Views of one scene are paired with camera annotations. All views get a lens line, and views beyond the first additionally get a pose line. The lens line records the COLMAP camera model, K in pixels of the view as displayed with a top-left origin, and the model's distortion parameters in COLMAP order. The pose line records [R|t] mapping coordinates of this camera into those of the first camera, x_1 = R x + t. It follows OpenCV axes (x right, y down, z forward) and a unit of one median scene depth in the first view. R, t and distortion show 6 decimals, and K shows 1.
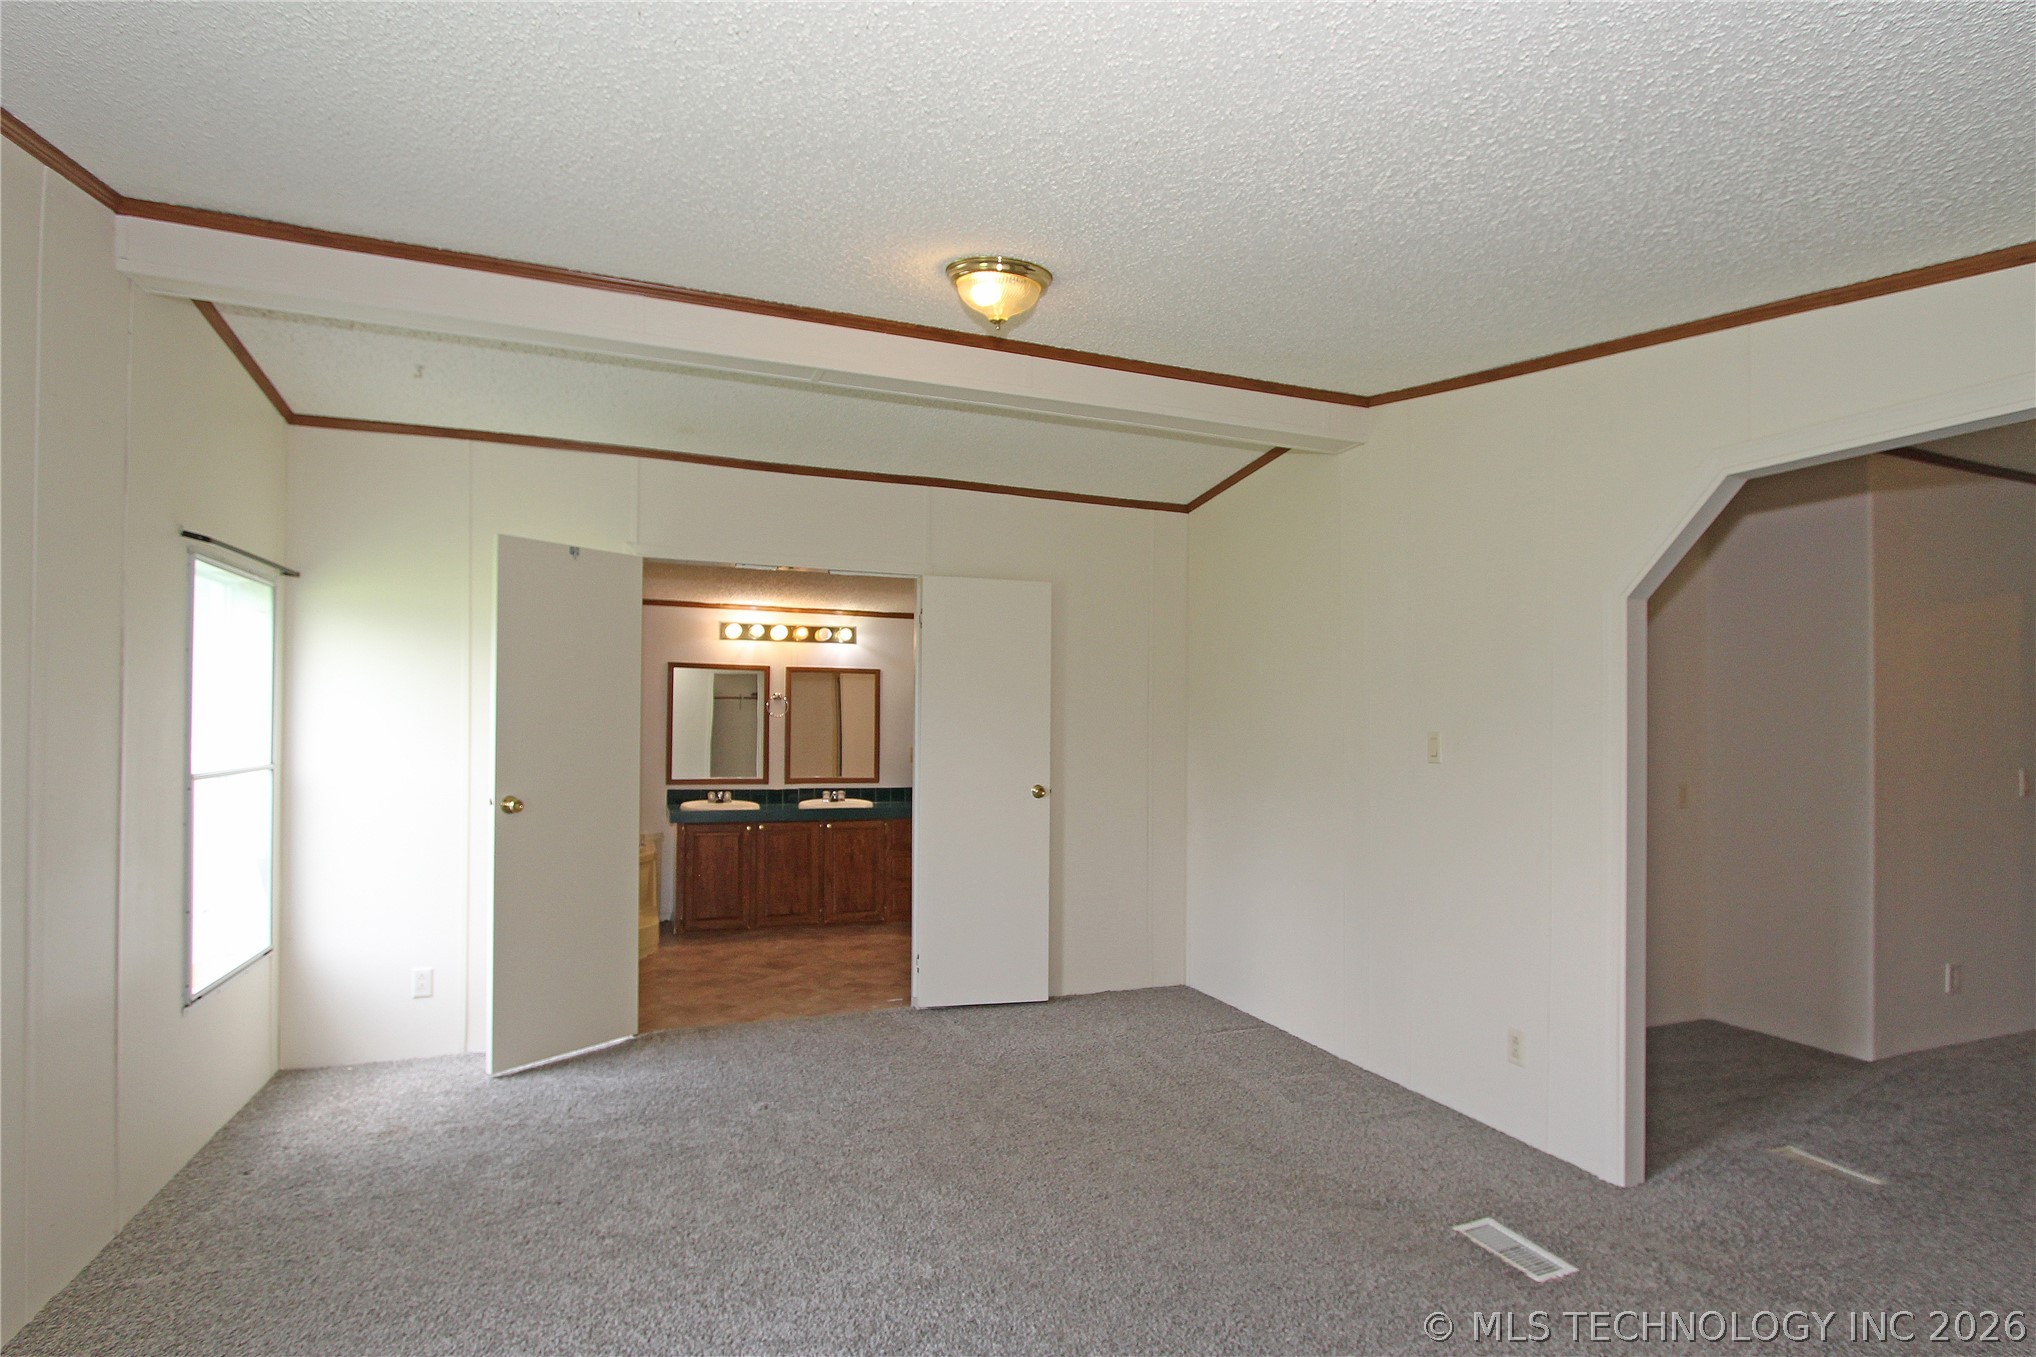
lens RADIAL K [[1045.6, 0, 1044.4], [0, 1045.6, 703.4], [0, 0, 1]] dist [-0.018830, 0.001180]
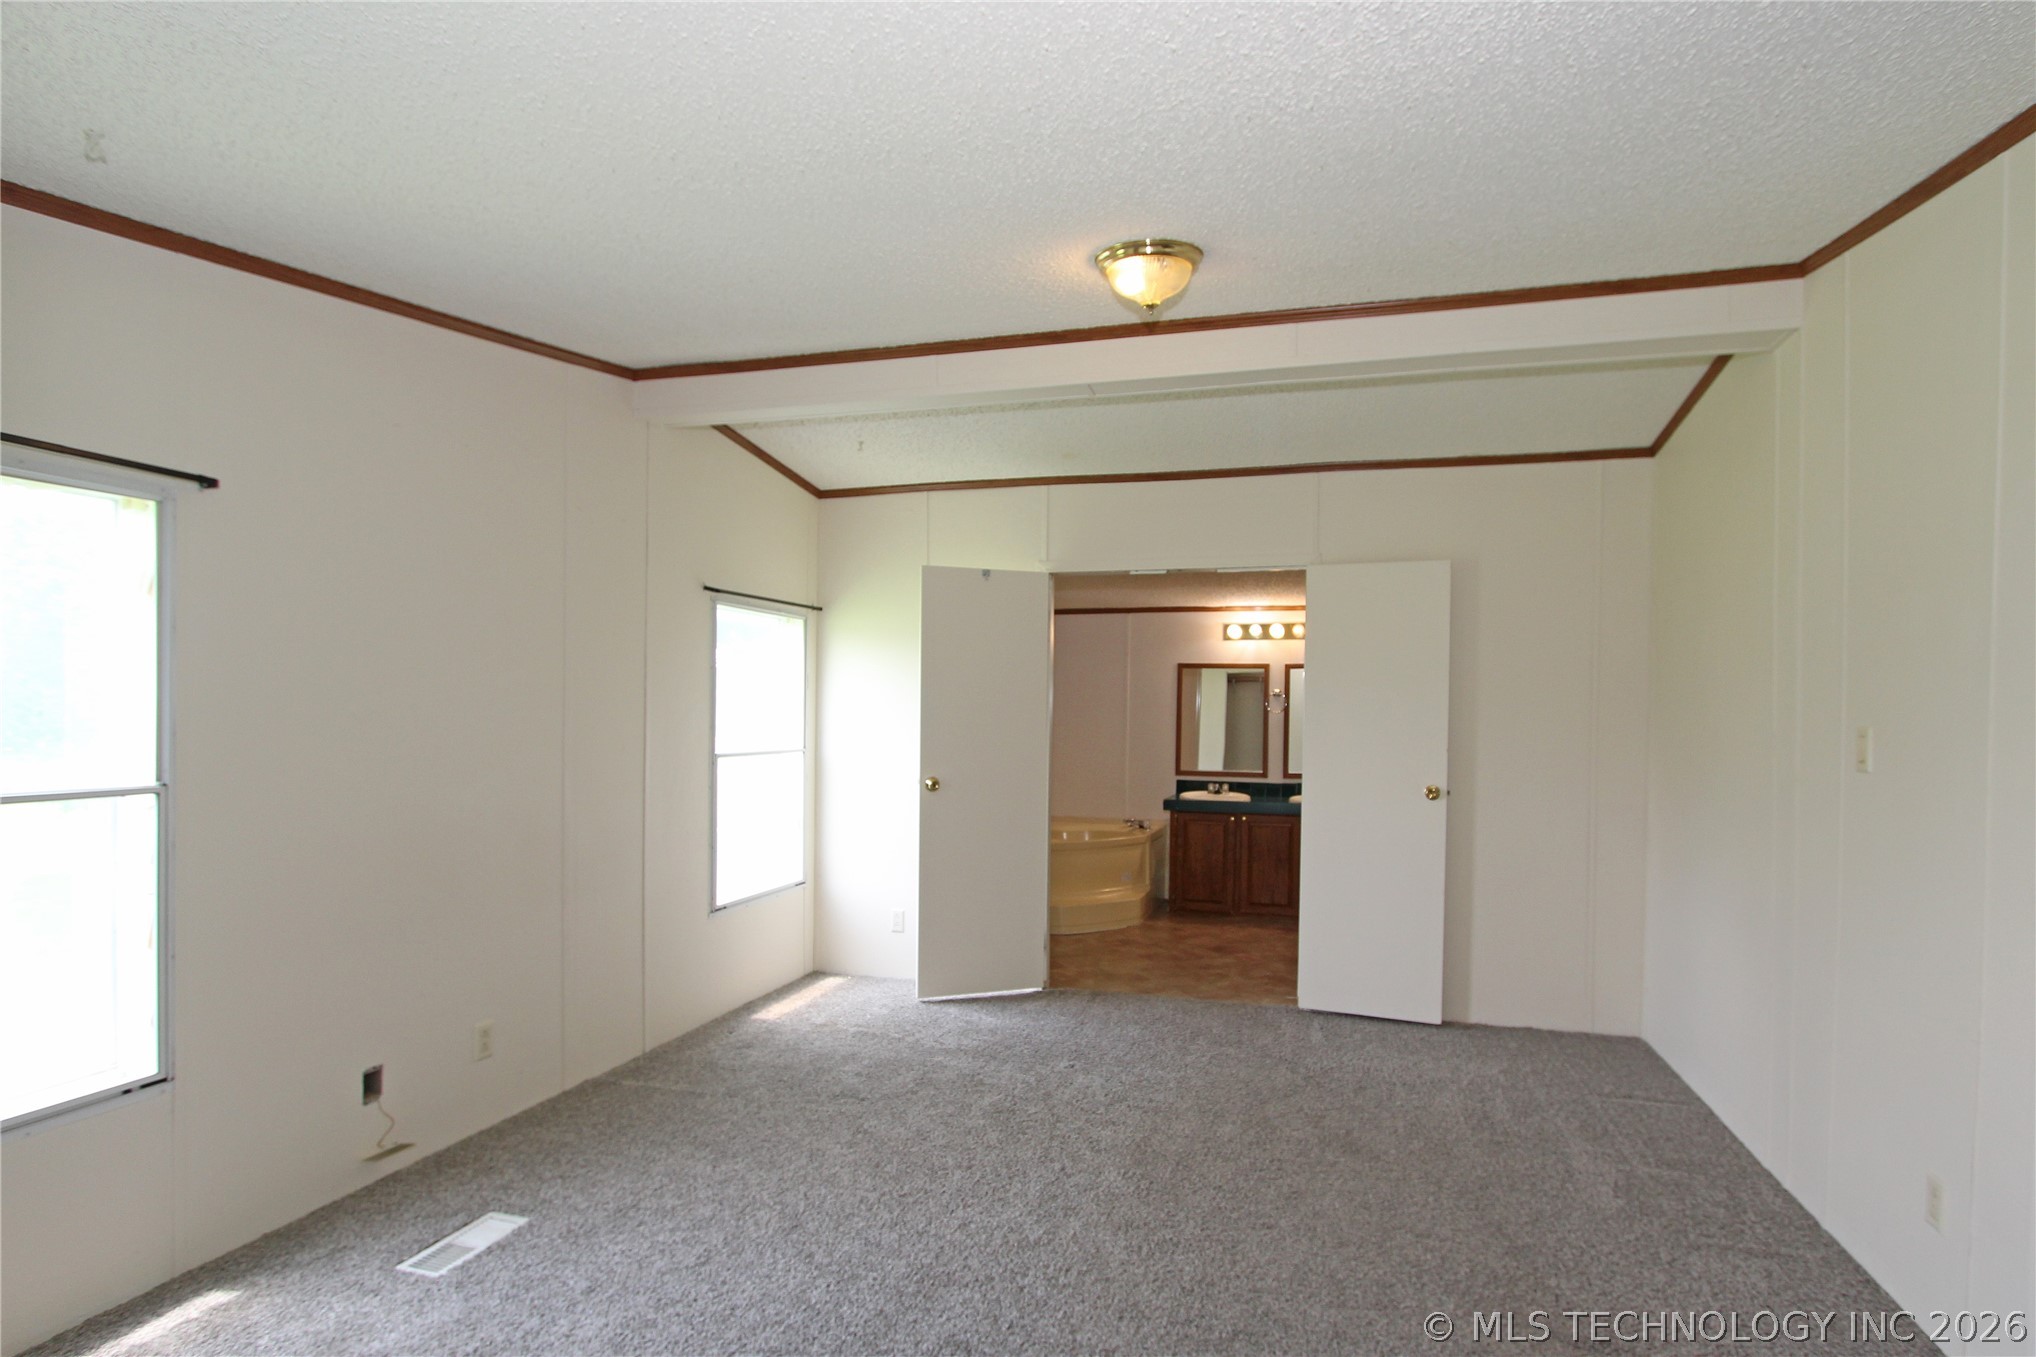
lens RADIAL K [[1010.6, 0, 1022.5], [0, 1010.6, 720.9], [0, 0, 1]] dist [-0.034449, 0.012796]
pose [[0.786459, -0.000687, -0.617643, 0.244614], [0.012248, 0.999820, 0.014483, 0.004841], [0.617522, -0.018955, 0.786326, 0.097150]]
